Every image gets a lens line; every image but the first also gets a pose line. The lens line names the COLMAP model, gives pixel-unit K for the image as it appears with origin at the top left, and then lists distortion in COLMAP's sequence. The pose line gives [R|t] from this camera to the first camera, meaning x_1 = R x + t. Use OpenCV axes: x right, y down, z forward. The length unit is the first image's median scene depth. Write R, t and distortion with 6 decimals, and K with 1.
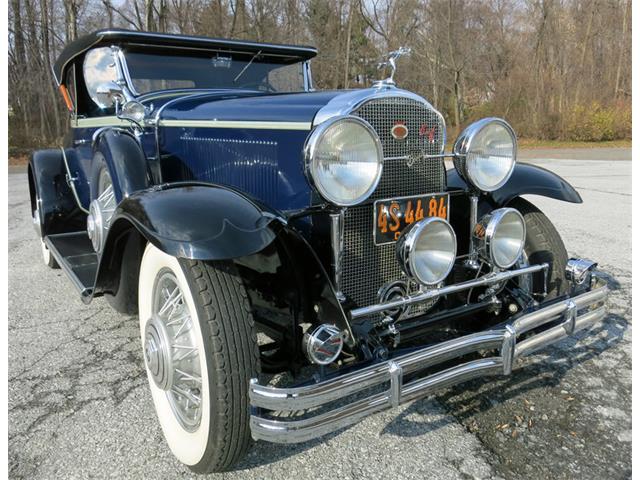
lens RADIAL K [[531.9, 0, 354.2], [0, 531.9, 215.1], [0, 0, 1]] dist [-0.040843, 0.003811]
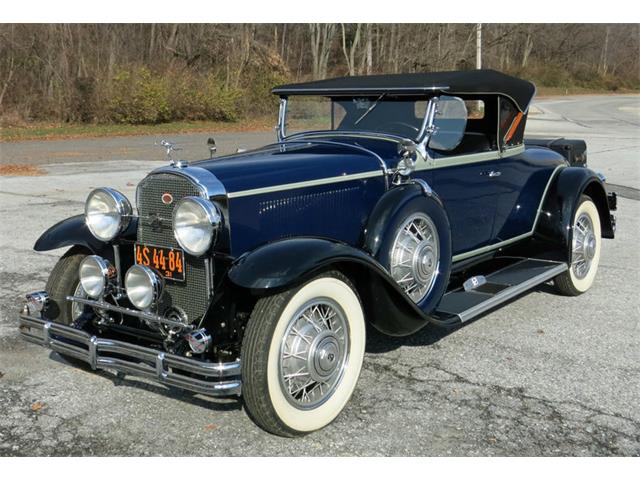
lens RADIAL K [[768.5, 0, 298.0], [0, 768.5, 239.4], [0, 0, 1]] dist [-0.059421, 0.009946]
pose [[0.269819, 0.170920, -0.947620, 1.982217], [-0.128311, 0.981726, 0.140538, -0.358203], [0.954324, 0.083670, 0.286819, 0.733497]]
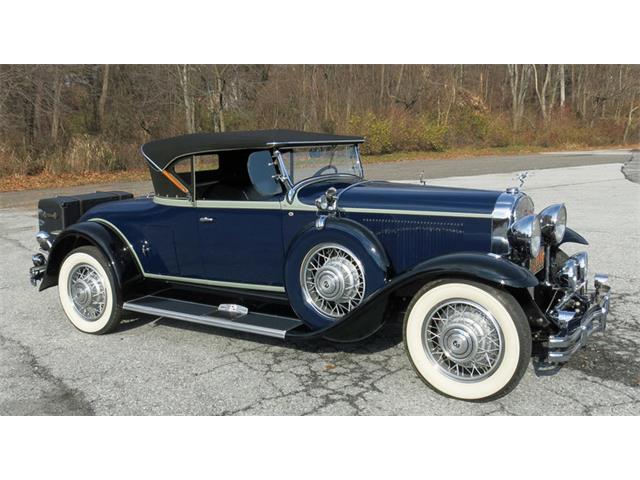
lens RADIAL K [[695.4, 0, 285.2], [0, 695.4, 218.6], [0, 0, 1]] dist [-0.067910, 0.000873]
pose [[0.941430, -0.060910, 0.331661, -1.465612], [0.075265, 0.996694, -0.030598, -0.131129], [-0.328701, 0.053769, 0.942902, -0.973498]]
